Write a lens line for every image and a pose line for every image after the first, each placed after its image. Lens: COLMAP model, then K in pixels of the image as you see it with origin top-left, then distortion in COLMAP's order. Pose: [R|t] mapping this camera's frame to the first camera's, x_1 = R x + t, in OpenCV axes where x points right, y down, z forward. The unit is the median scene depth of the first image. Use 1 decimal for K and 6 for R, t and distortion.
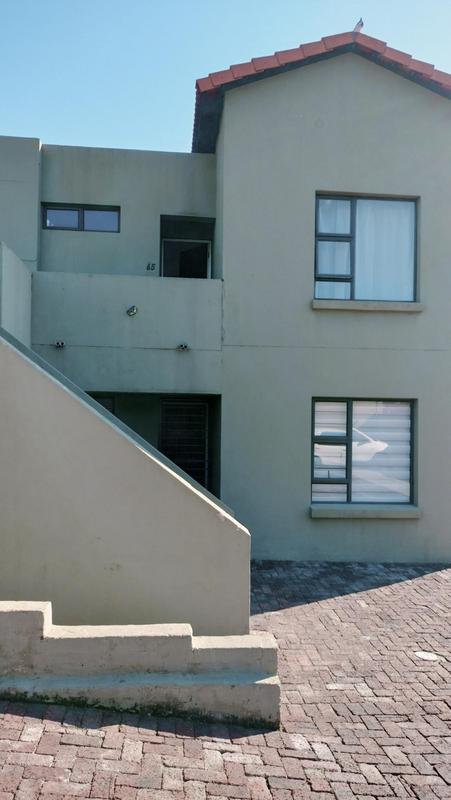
lens RADIAL K [[601.7, 0, 224.4], [0, 601.7, 400.7], [0, 0, 1]] dist [0.039906, -0.051040]
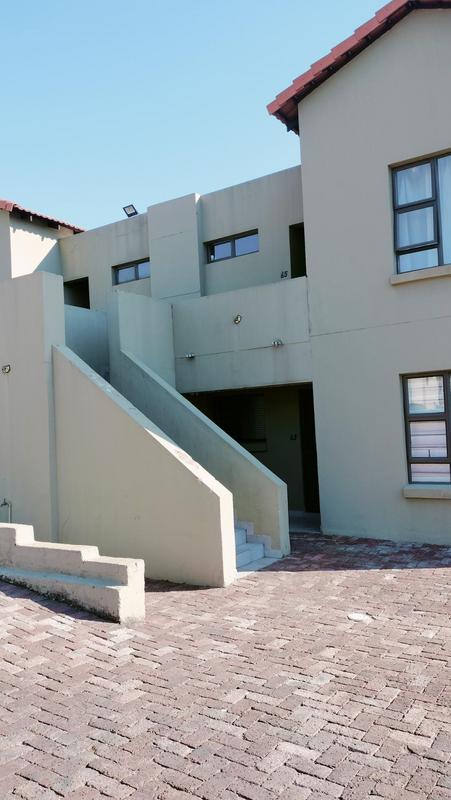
lens RADIAL K [[601.7, 0, 202.7], [0, 601.7, 407.1], [0, 0, 1]] dist [0.039906, -0.051040]
pose [[0.774725, -0.079543, -0.627275, 0.643030], [0.075447, 0.996597, -0.033194, 0.069626], [0.627781, -0.021610, 0.778090, 0.045134]]
